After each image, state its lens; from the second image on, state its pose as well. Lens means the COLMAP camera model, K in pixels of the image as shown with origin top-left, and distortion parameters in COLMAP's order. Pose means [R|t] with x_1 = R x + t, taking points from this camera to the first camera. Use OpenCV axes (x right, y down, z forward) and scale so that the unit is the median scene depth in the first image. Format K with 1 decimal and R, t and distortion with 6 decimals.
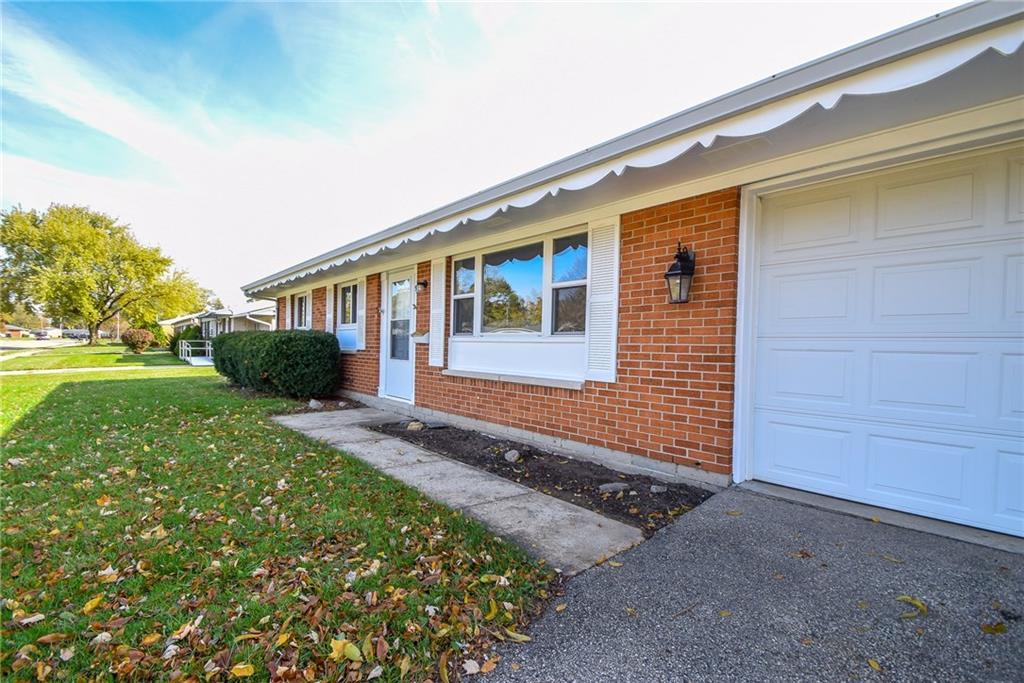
lens RADIAL K [[447.7, 0, 512.9], [0, 447.7, 346.2], [0, 0, 1]] dist [0.000643, -0.000329]
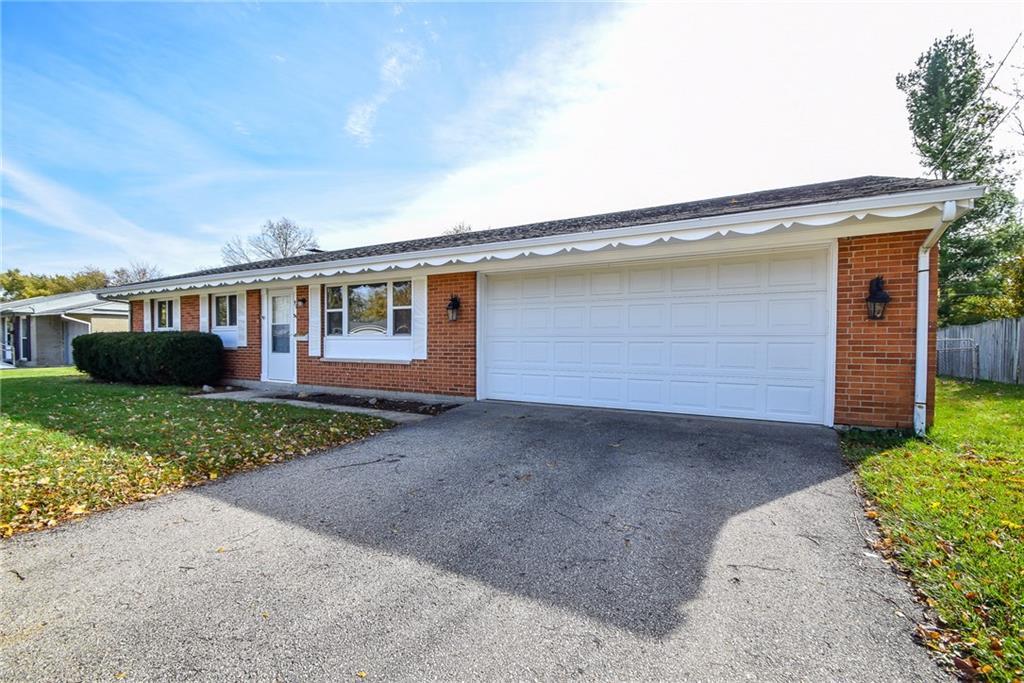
lens RADIAL K [[447.7, 0, 516.7], [0, 447.7, 356.2], [0, 0, 1]] dist [0.000643, -0.000329]
pose [[0.937812, -0.024933, 0.346246, -0.056992], [0.013574, 0.999288, 0.035194, 0.001402], [-0.346878, -0.028305, 0.937483, -0.668642]]
